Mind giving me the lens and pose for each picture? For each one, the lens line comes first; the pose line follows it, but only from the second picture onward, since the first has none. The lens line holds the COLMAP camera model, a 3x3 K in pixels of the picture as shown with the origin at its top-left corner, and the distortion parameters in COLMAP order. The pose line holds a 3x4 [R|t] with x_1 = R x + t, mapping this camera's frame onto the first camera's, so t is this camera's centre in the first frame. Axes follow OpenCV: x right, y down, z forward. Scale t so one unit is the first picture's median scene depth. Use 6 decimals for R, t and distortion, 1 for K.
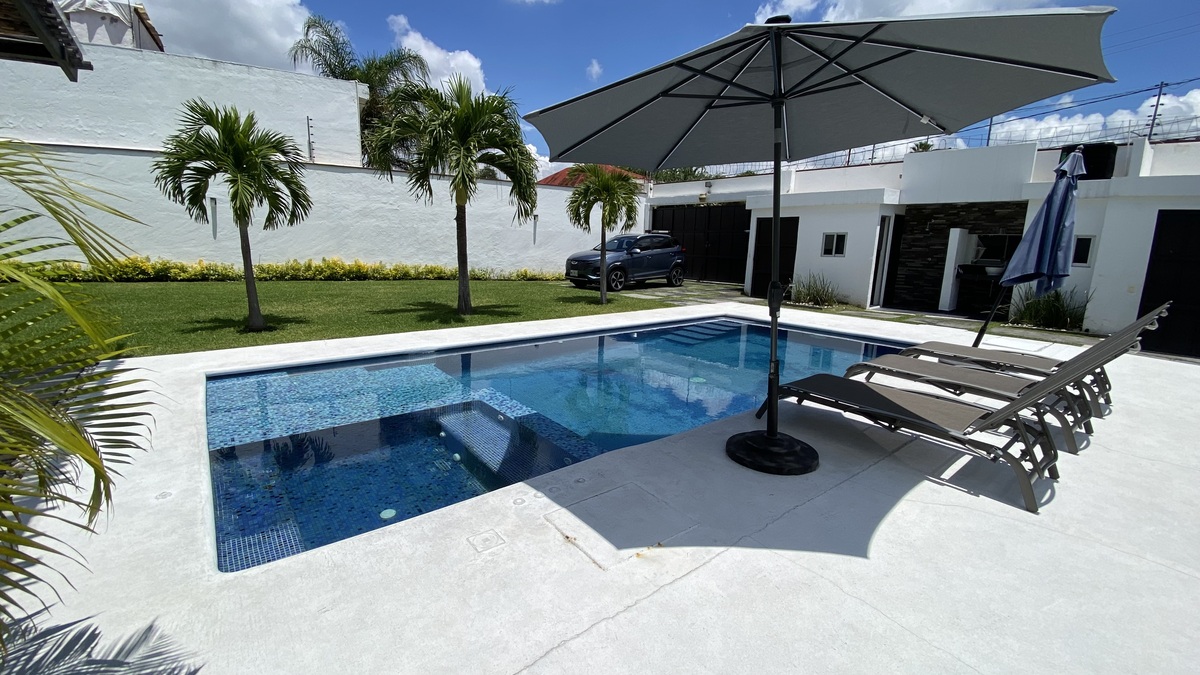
lens RADIAL K [[494.4, 0, 602.2], [0, 494.4, 342.1], [0, 0, 1]] dist [0.065636, -0.062025]
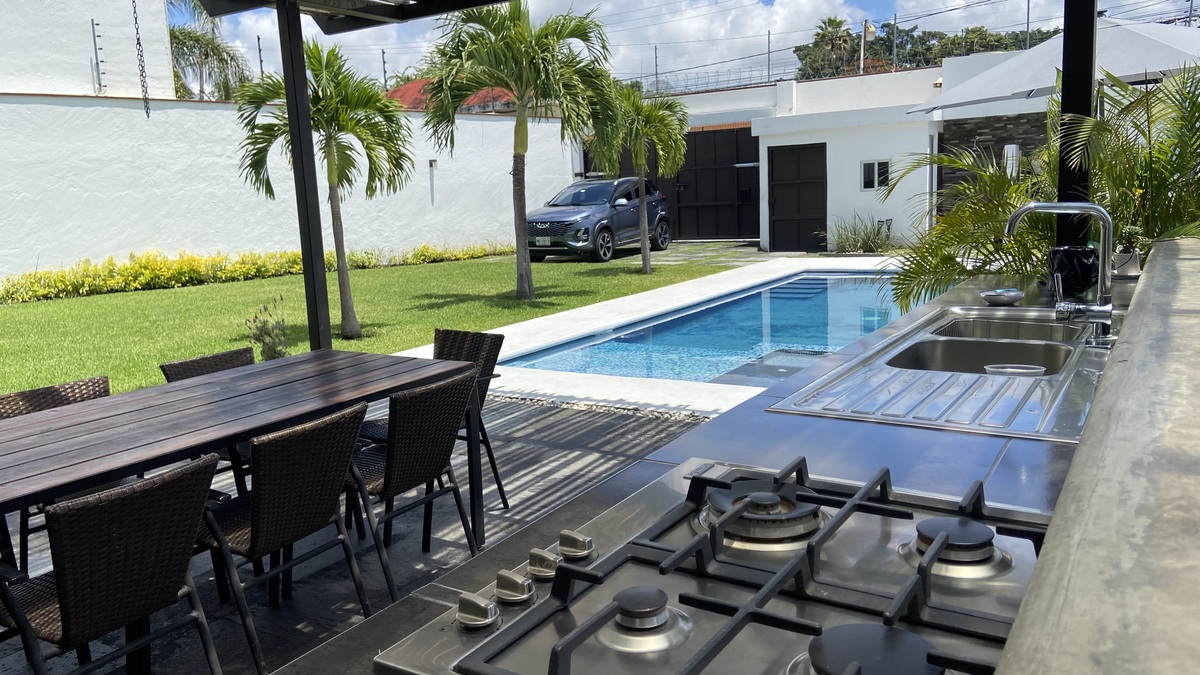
lens RADIAL K [[892.5, 0, 600.0], [0, 892.5, 337.5], [0, 0, 1]] dist [0.103450, -0.114846]
pose [[0.941729, -0.122023, 0.313461, -0.387630], [0.134348, 0.990772, -0.017935, 0.024593], [-0.308379, 0.059002, 0.949432, -0.186020]]
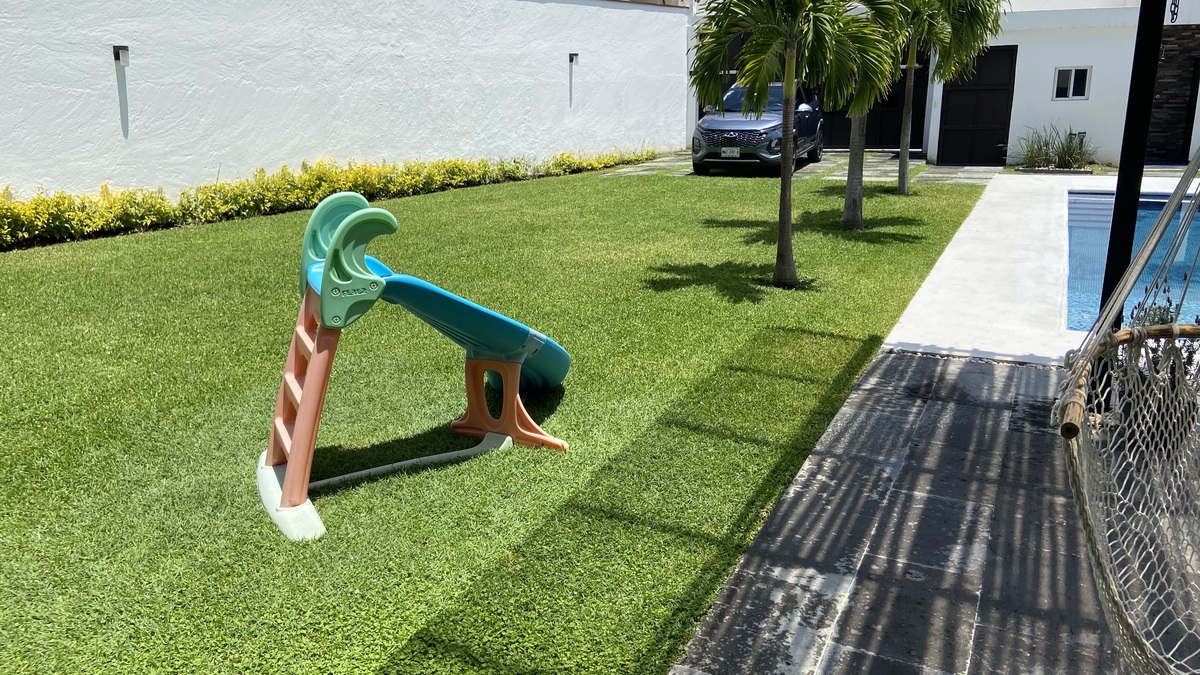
lens RADIAL K [[892.5, 0, 600.0], [0, 892.5, 337.5], [0, 0, 1]] dist [0.103450, -0.114846]
pose [[0.900604, -0.161479, 0.403531, -0.688041], [0.127701, 0.985754, 0.109459, -0.056687], [-0.415457, -0.047047, 0.908395, 0.052679]]
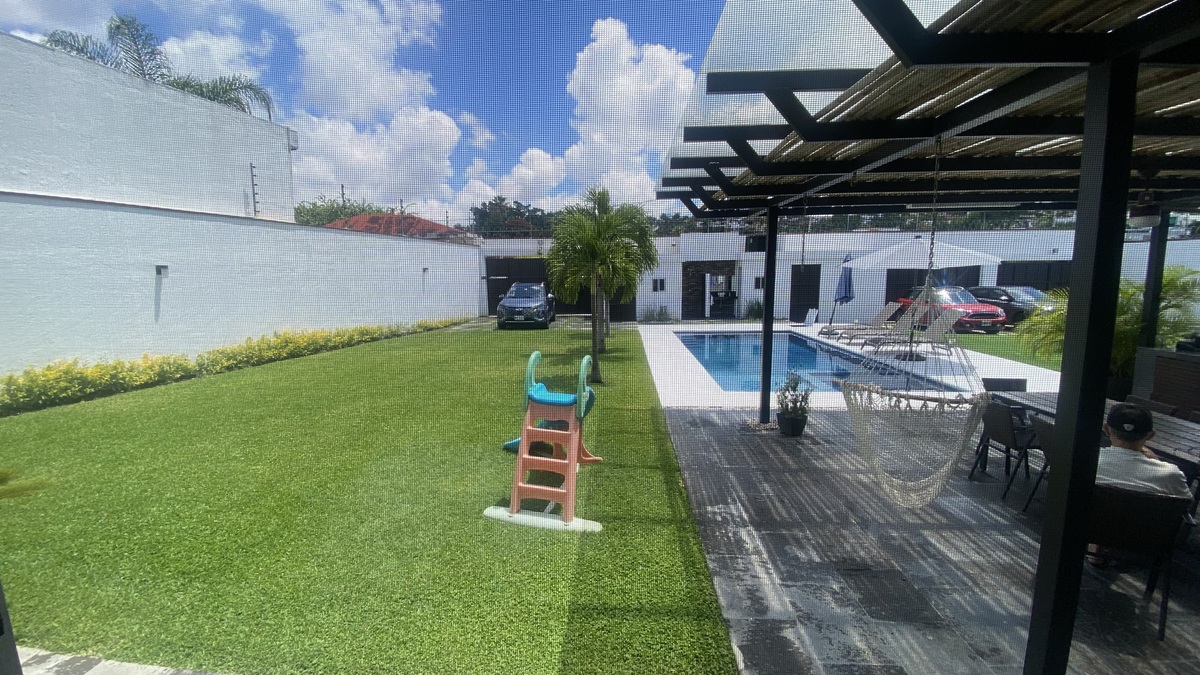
lens RADIAL K [[480.2, 0, 599.6], [0, 480.2, 341.4], [0, 0, 1]] dist [0.000809, -0.016482]
pose [[0.652053, -0.138210, 0.745470, -0.802529], [0.178153, 0.983645, 0.026540, -0.079925], [-0.736946, 0.115502, 0.666011, 0.094361]]
